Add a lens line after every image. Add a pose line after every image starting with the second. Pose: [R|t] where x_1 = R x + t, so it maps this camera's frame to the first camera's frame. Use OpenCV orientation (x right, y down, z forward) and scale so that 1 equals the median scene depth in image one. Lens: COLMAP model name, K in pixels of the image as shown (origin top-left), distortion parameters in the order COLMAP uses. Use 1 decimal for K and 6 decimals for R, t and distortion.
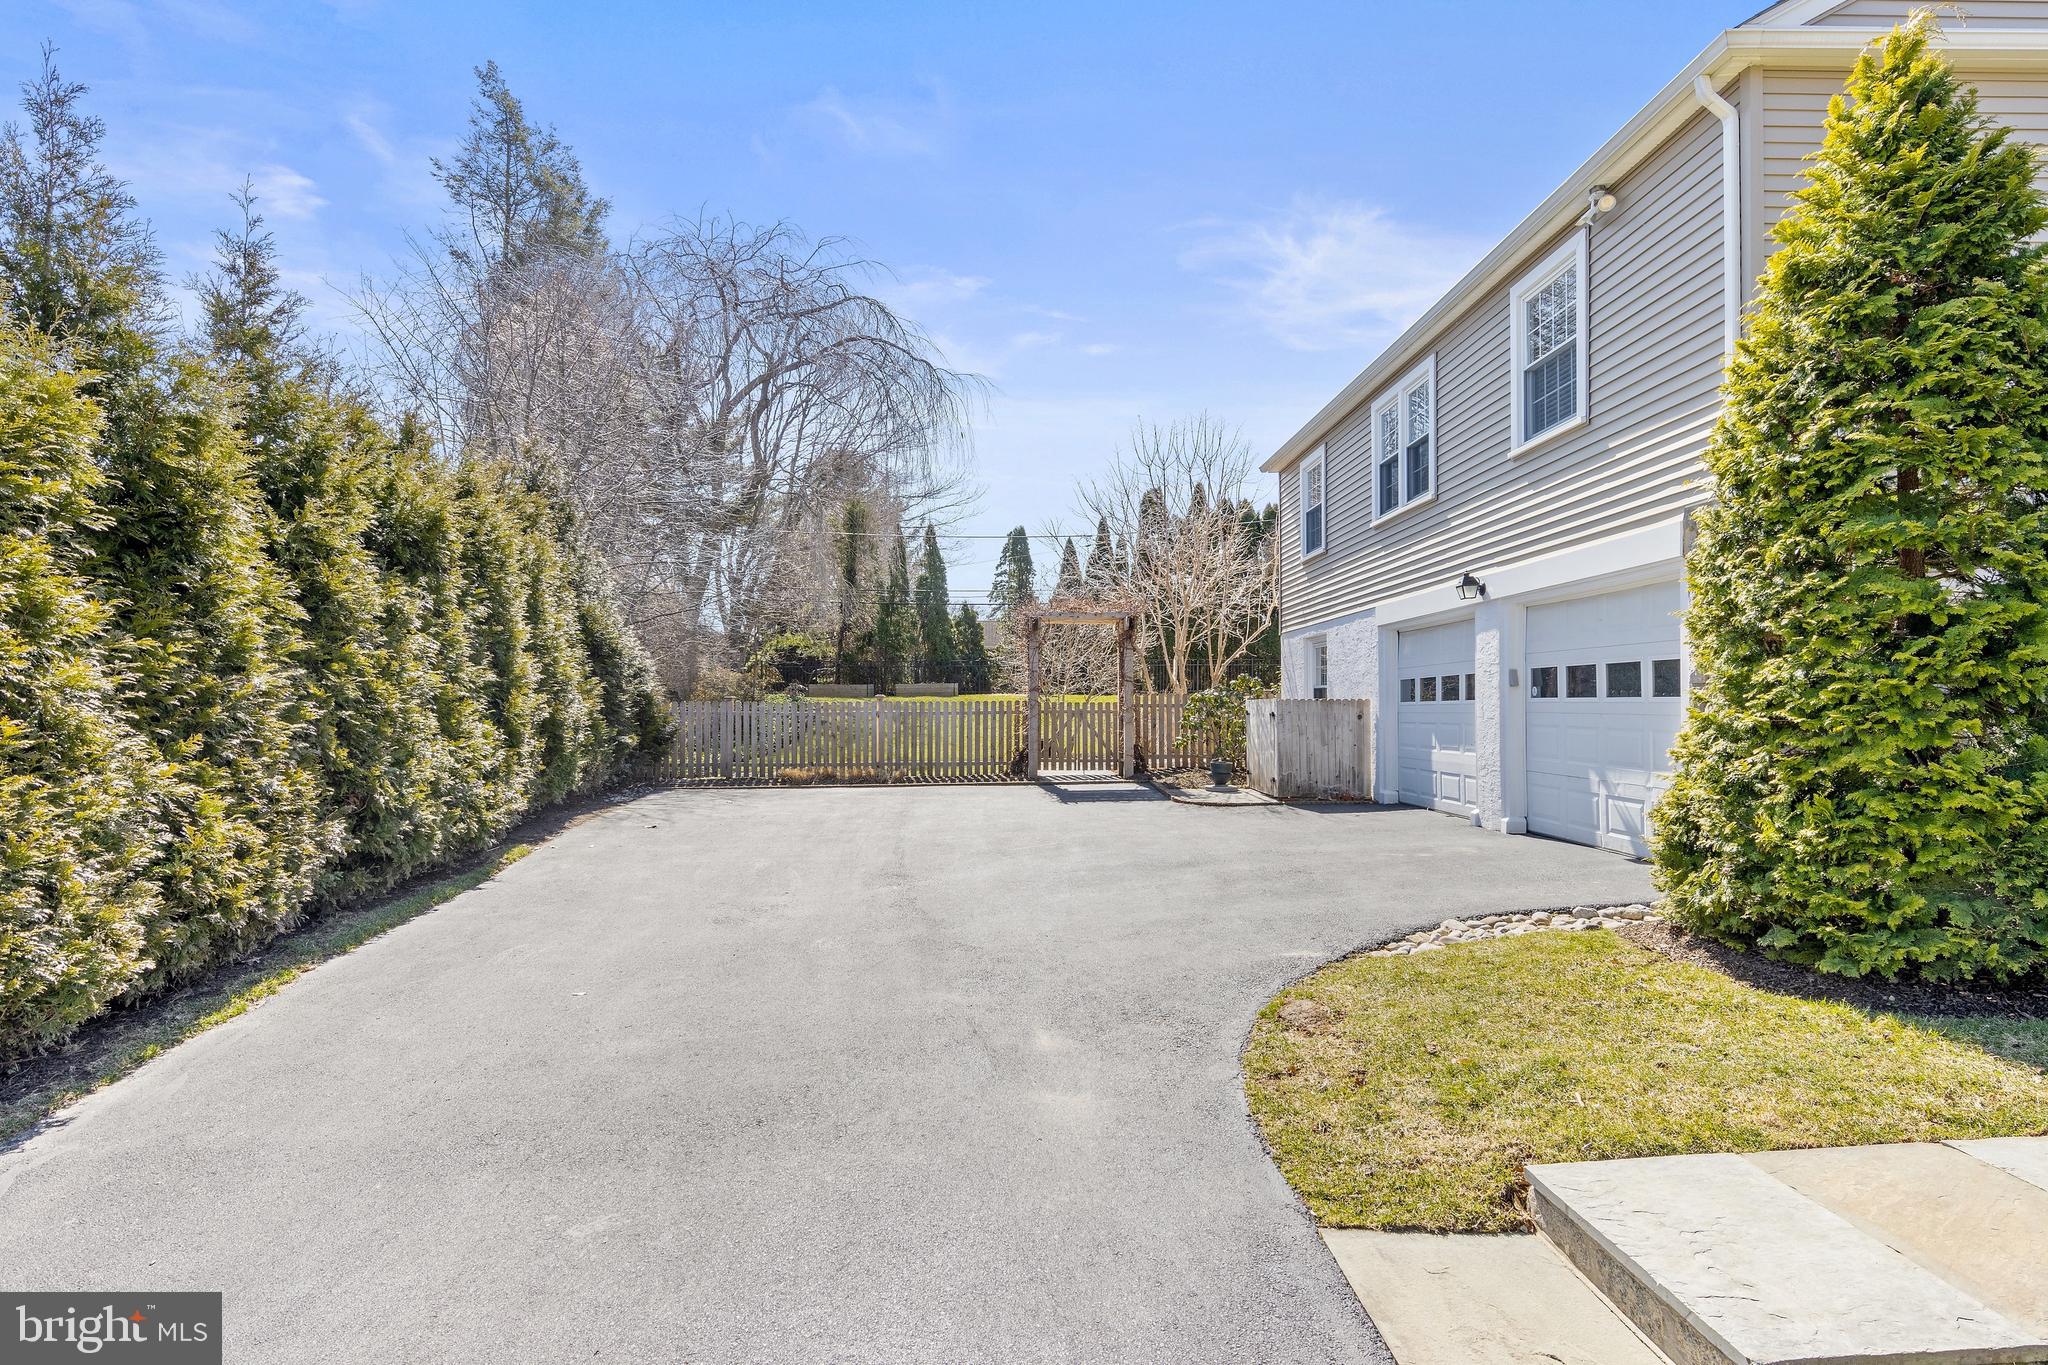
lens RADIAL K [[1042.0, 0, 1027.4], [0, 1042.0, 688.7], [0, 0, 1]] dist [0.017702, -0.006307]
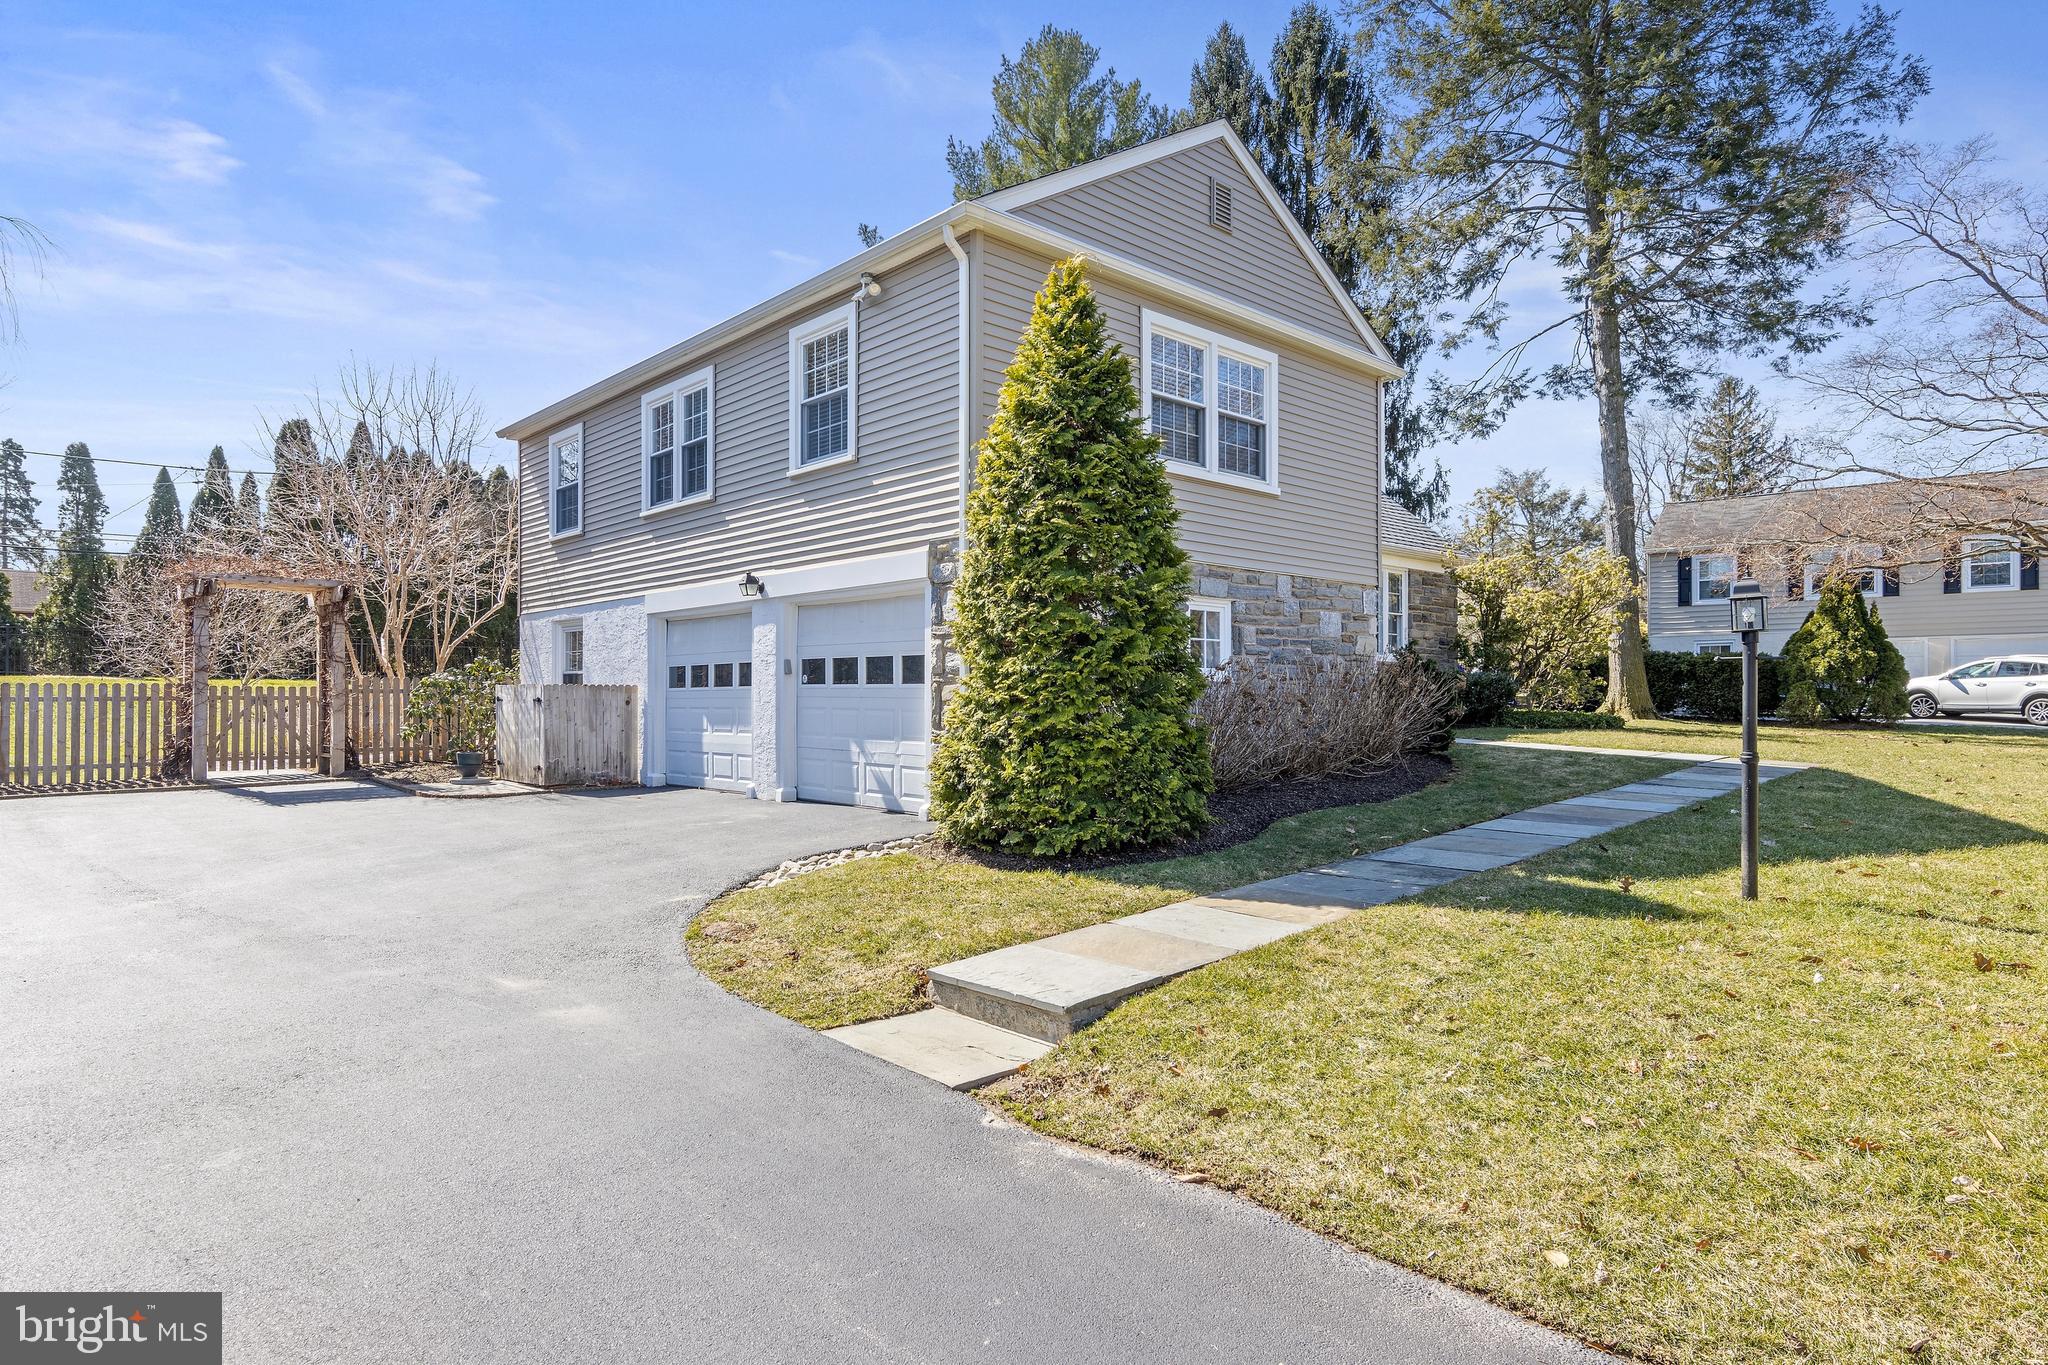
lens RADIAL K [[1154.3, 0, 1024.0], [0, 1154.3, 682.5], [0, 0, 1]] dist [0.021301, -0.000132]
pose [[0.751562, 0.011314, 0.659565, -0.369256], [-0.014179, 0.999899, -0.000995, 0.009163], [-0.659510, -0.008604, 0.751647, -0.268095]]
